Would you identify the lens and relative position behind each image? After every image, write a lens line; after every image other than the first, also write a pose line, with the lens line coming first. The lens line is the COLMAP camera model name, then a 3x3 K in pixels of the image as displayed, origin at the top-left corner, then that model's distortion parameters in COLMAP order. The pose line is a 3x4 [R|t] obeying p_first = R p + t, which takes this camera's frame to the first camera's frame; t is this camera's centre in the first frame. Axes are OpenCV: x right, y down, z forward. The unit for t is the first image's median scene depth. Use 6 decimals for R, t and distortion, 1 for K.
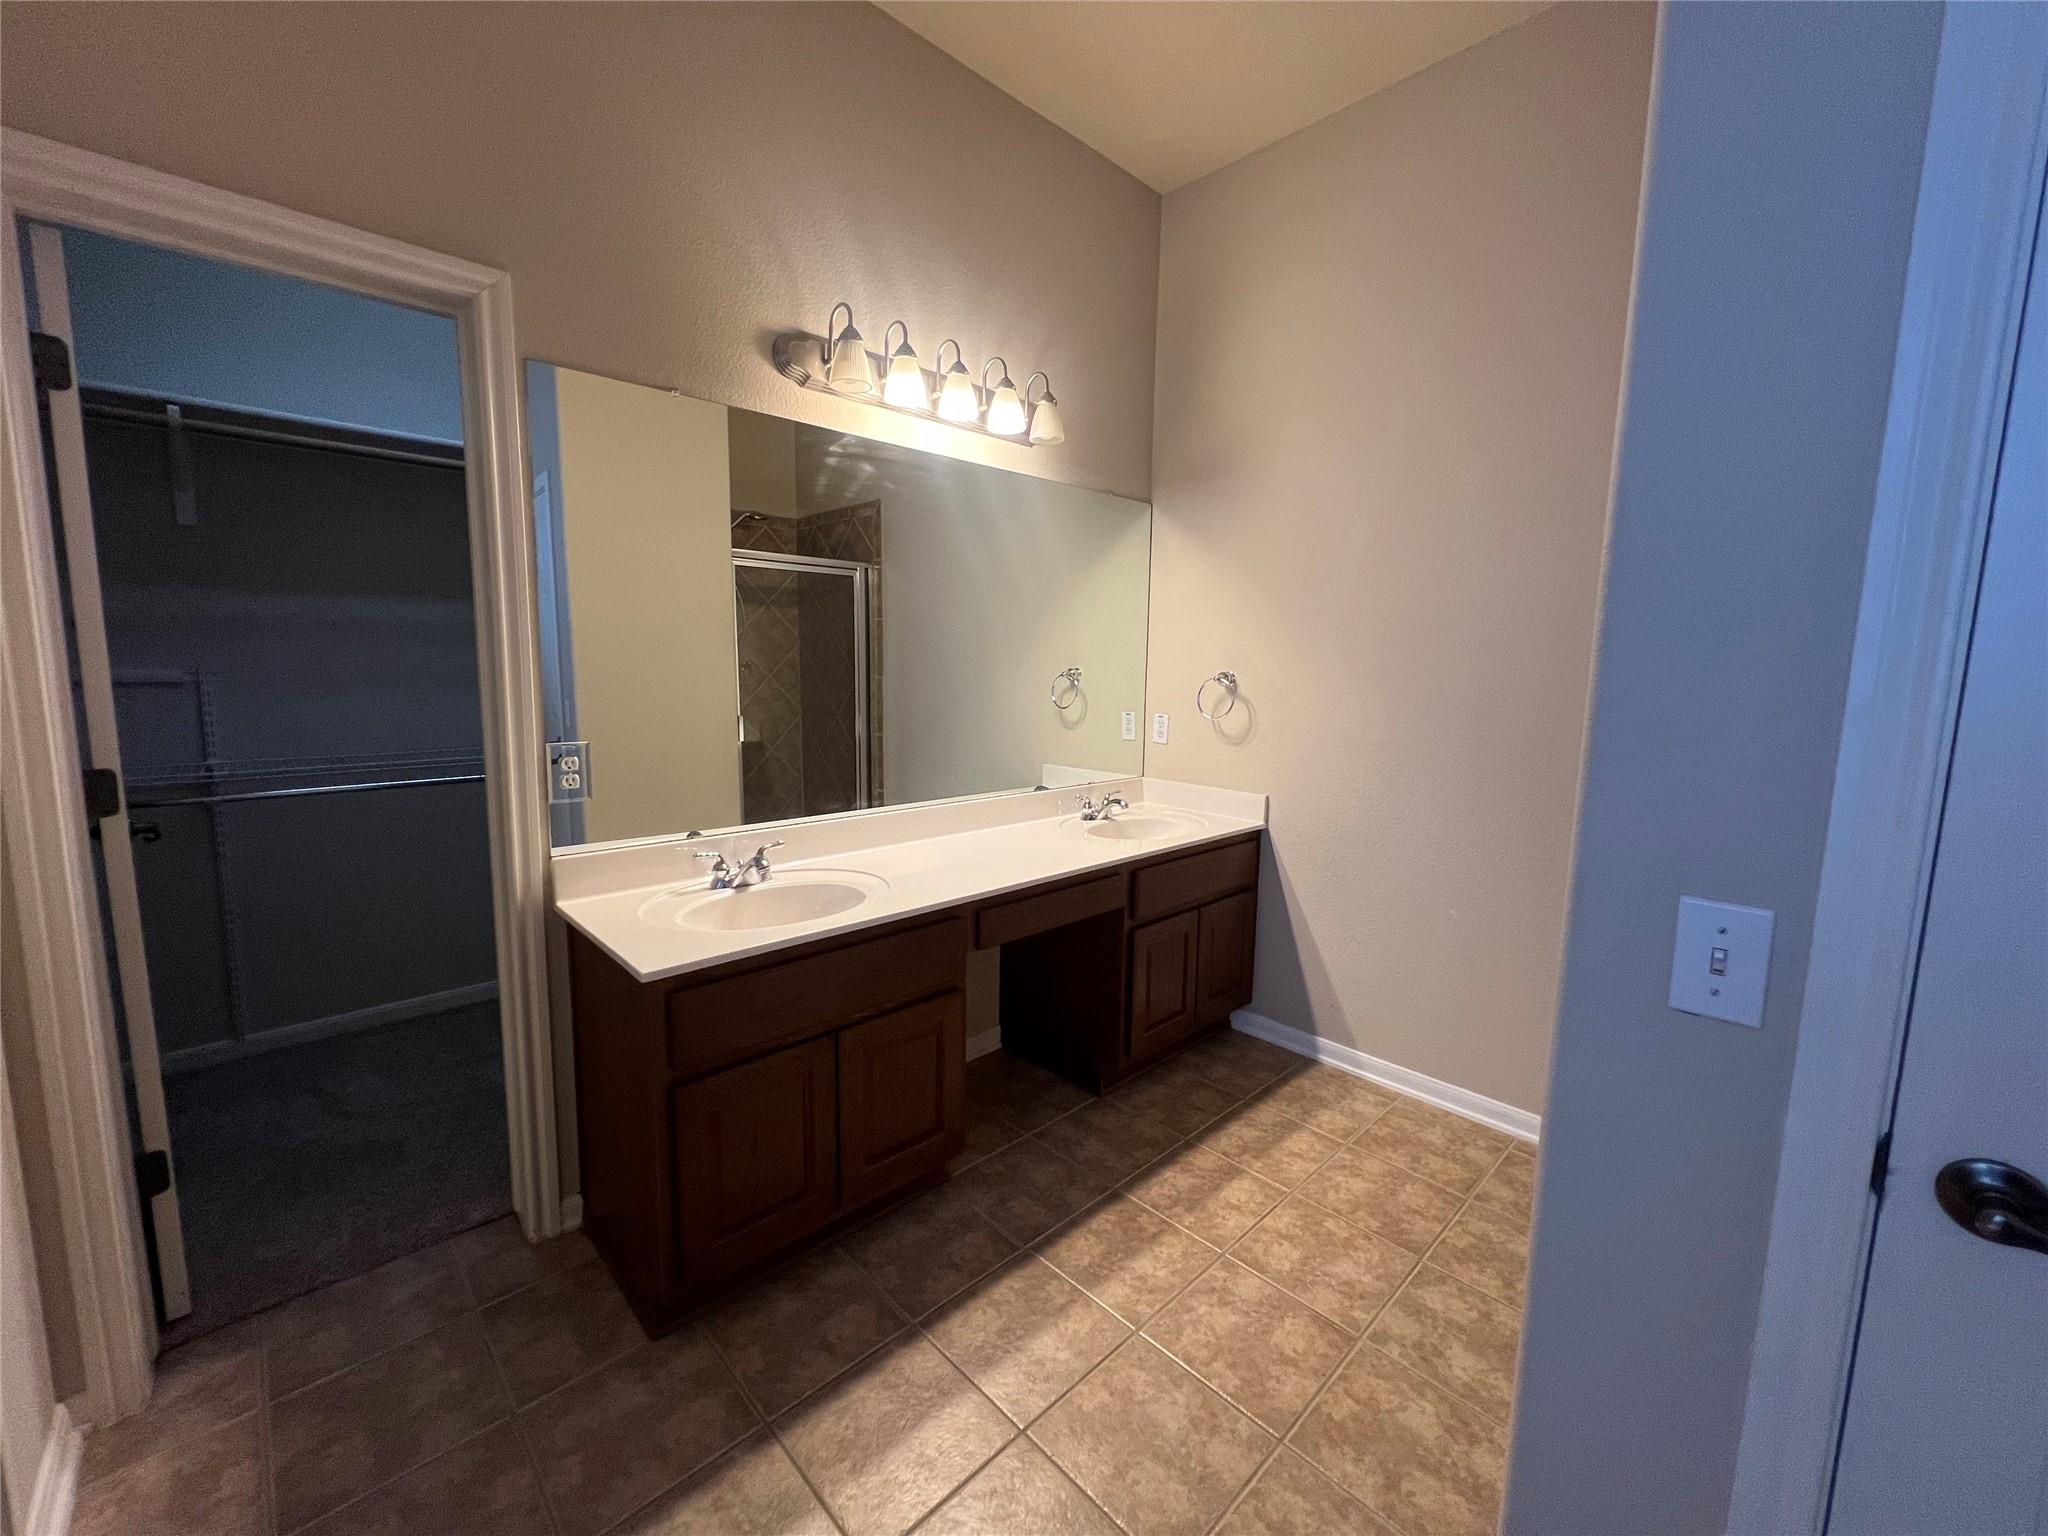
lens RADIAL K [[822.8, 0, 1017.8], [0, 822.8, 766.5], [0, 0, 1]] dist [0.003605, 0.000421]
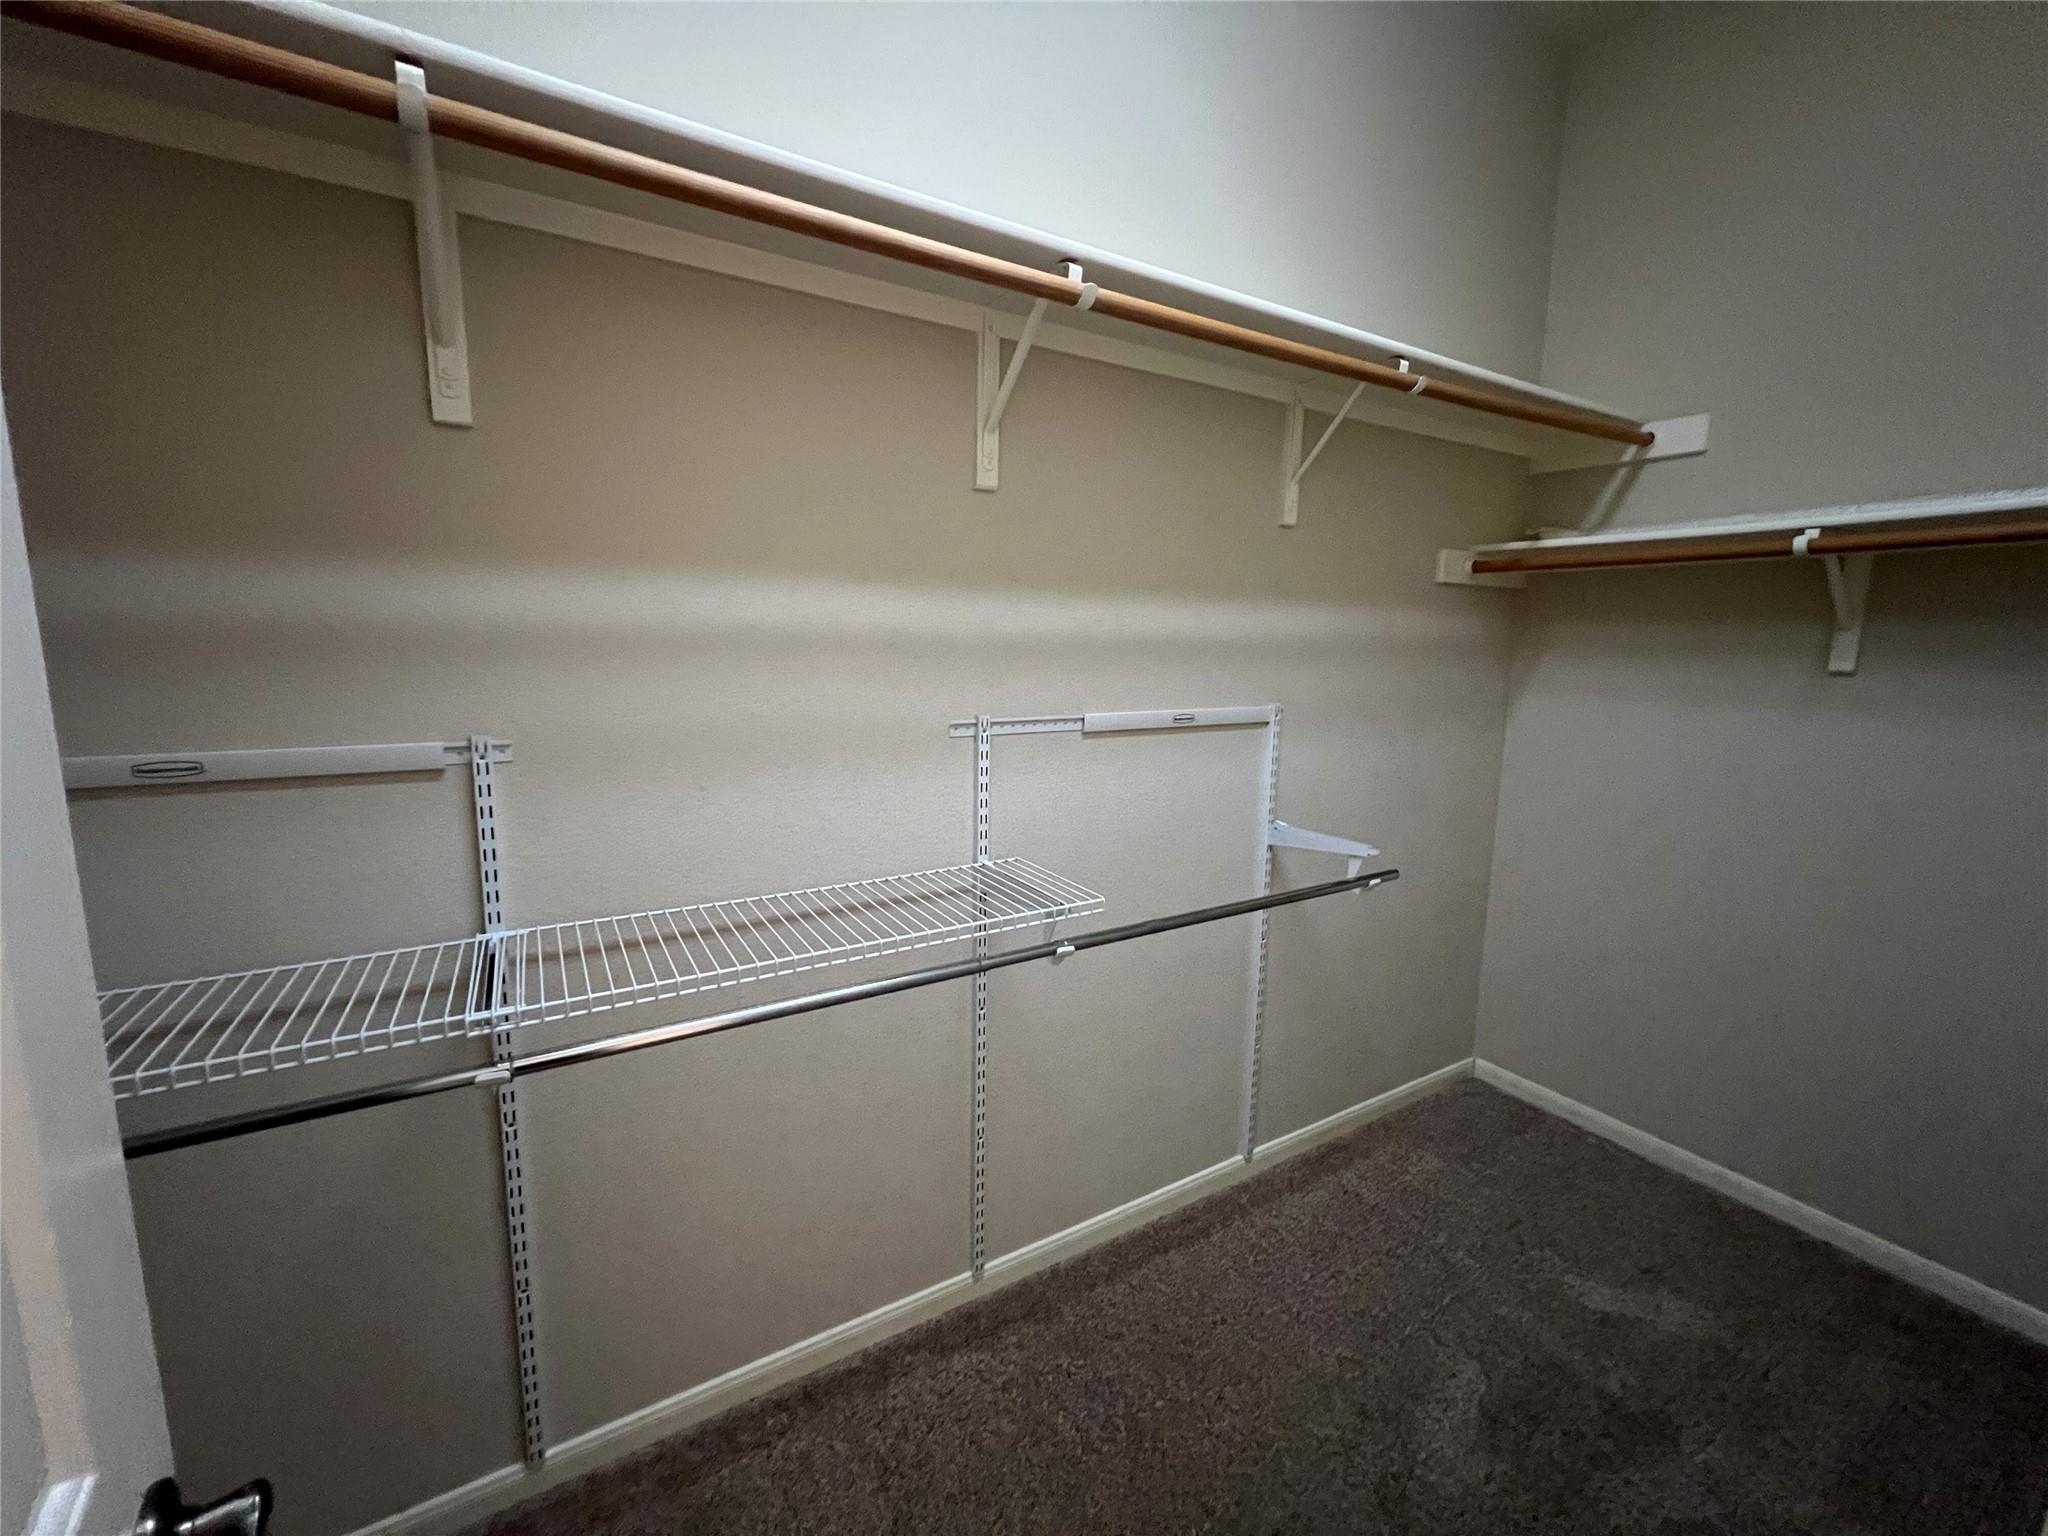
lens RADIAL K [[821.1, 0, 1027.3], [0, 821.1, 764.2], [0, 0, 1]] dist [-0.000976, 0.000021]
pose [[0.977268, 0.024133, -0.210631, -0.598168], [-0.021444, 0.999657, 0.015038, -0.119680], [0.210921, -0.010179, 0.977450, 0.624549]]
